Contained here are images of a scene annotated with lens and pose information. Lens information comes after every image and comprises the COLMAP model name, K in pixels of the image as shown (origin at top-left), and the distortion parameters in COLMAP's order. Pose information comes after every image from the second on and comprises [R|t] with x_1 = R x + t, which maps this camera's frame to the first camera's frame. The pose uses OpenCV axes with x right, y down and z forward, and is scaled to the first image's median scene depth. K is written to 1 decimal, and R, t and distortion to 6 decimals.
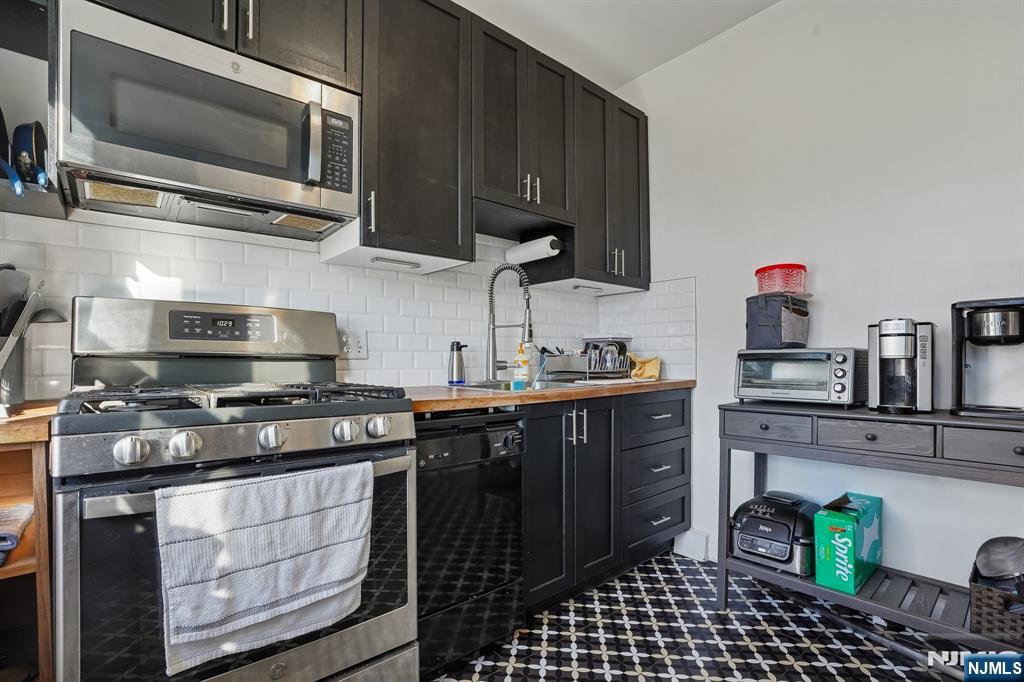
lens RADIAL K [[483.4, 0, 522.3], [0, 483.4, 356.7], [0, 0, 1]] dist [-0.039729, 0.011795]
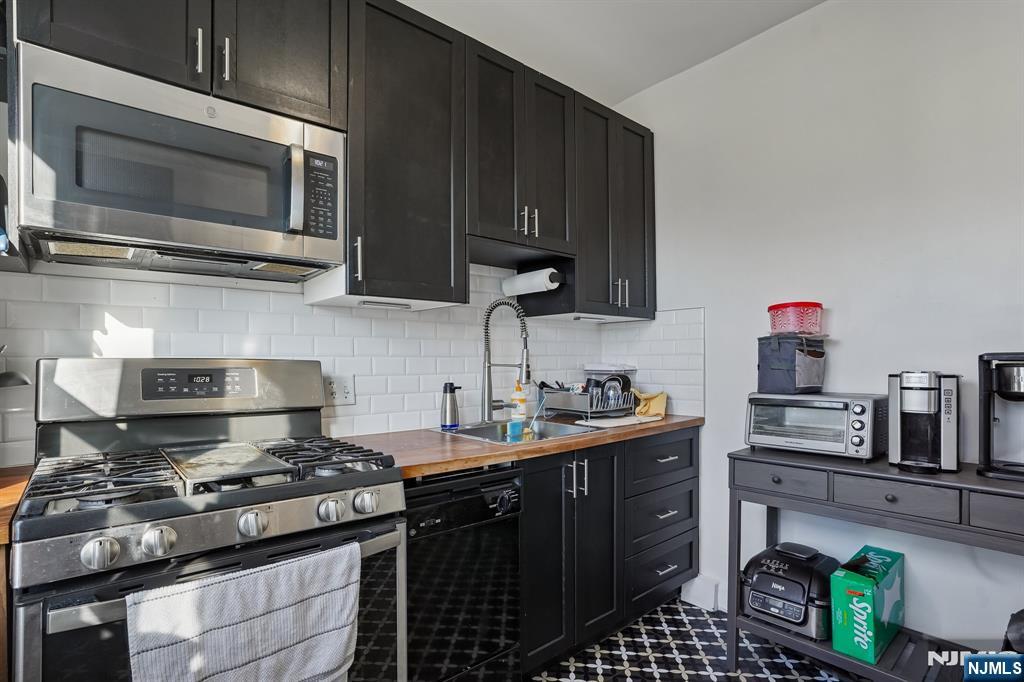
lens RADIAL K [[512.0, 0, 520.7], [0, 512.0, 360.2], [0, 0, 1]] dist [-0.026713, 0.008913]
pose [[0.999999, -0.001242, -0.000019, 0.003018], [0.001242, 0.999999, 0.000917, -0.098499], [0.000018, -0.000917, 1.000000, 0.002067]]
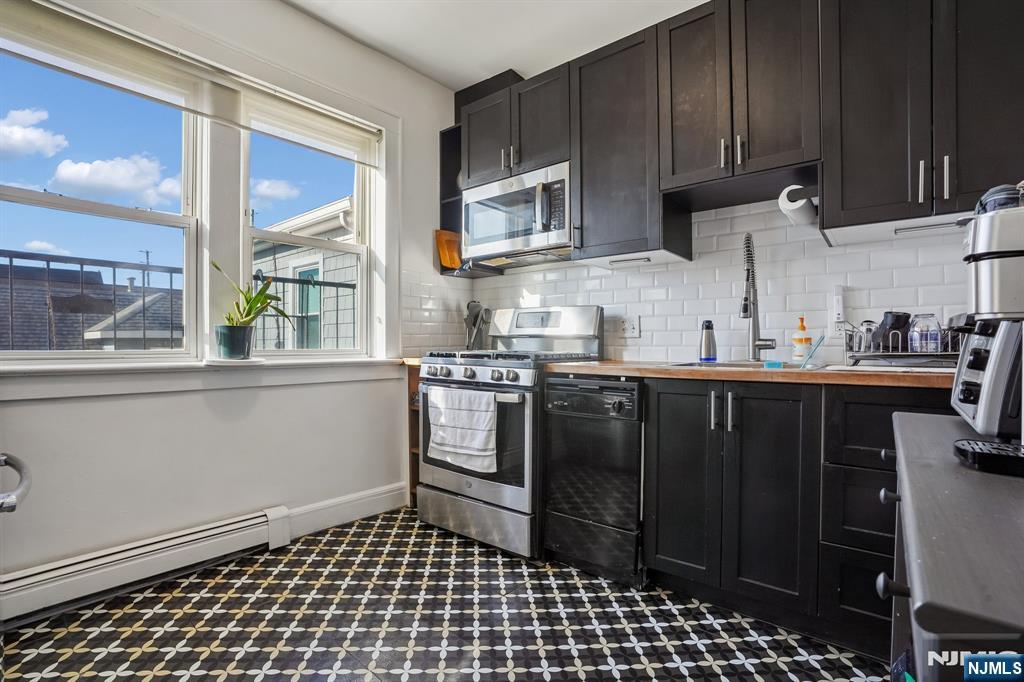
lens RADIAL K [[483.4, 0, 505.2], [0, 483.4, 348.5], [0, 0, 1]] dist [-0.039729, 0.011795]
pose [[0.158683, 0.009580, -0.987283, 1.055149], [-0.003320, 0.999952, 0.009169, 0.026832], [0.987324, 0.001823, 0.158707, 0.533354]]
